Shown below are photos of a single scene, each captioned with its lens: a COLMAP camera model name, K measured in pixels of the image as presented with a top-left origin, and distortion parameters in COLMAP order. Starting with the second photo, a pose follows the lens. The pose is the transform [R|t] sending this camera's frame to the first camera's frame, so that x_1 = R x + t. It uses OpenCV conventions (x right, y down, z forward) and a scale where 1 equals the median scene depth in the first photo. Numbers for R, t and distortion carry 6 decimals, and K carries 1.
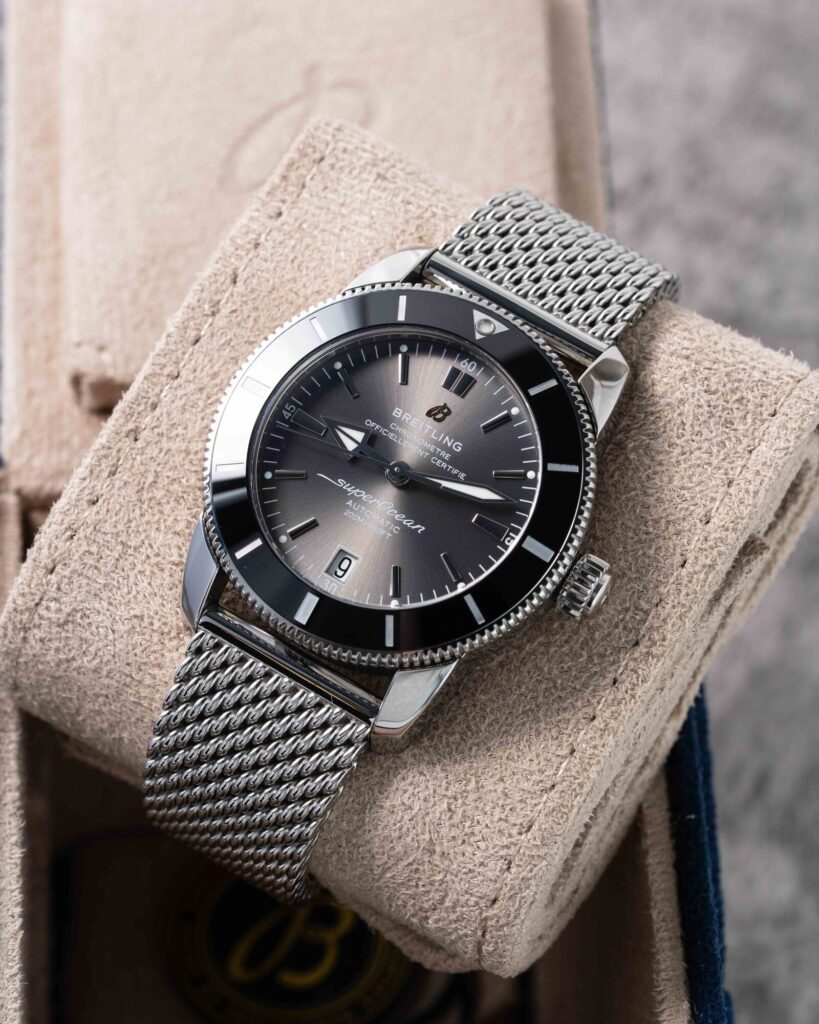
lens RADIAL K [[4505.6, 0, 409.5], [0, 4505.6, 512.0], [0, 0, 1]] dist [0.009892, -2.973707]
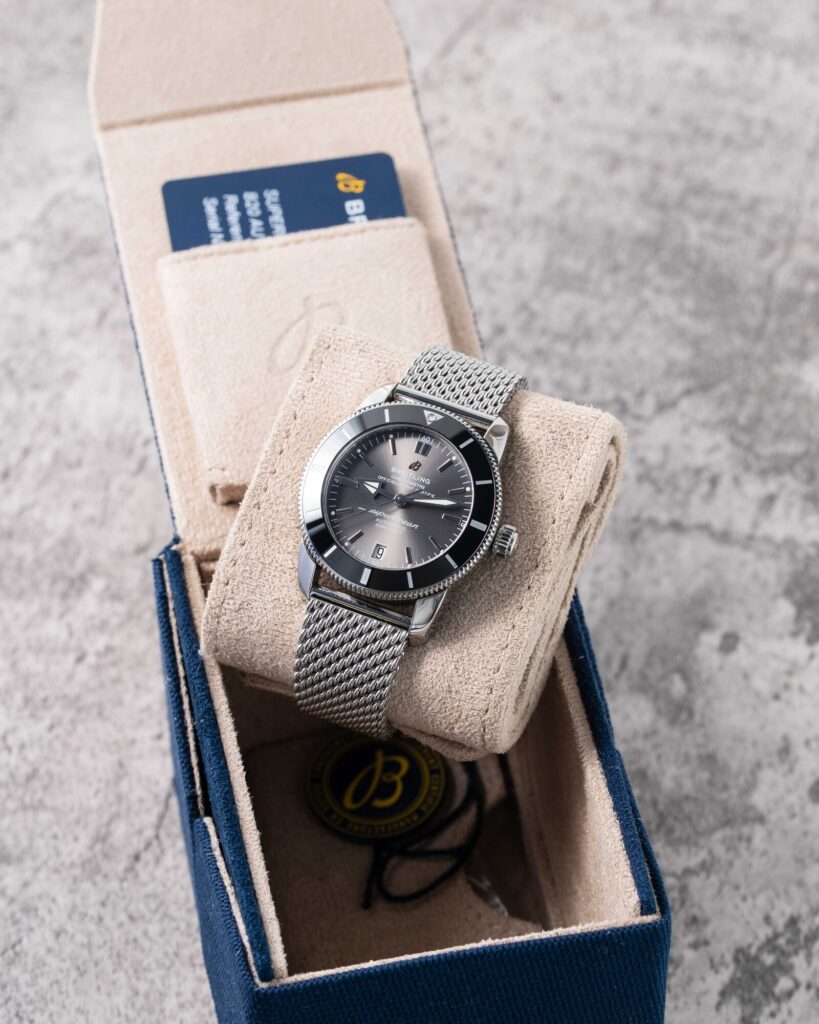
lens RADIAL K [[4505.6, 0, 409.5], [0, 4505.6, 512.0], [0, 0, 1]] dist [0.009892, -2.973707]
pose [[0.985292, -0.168418, 0.028901, -0.053552], [0.169448, 0.984810, -0.037895, 0.068272], [-0.022080, 0.042235, 0.998864, -0.898888]]
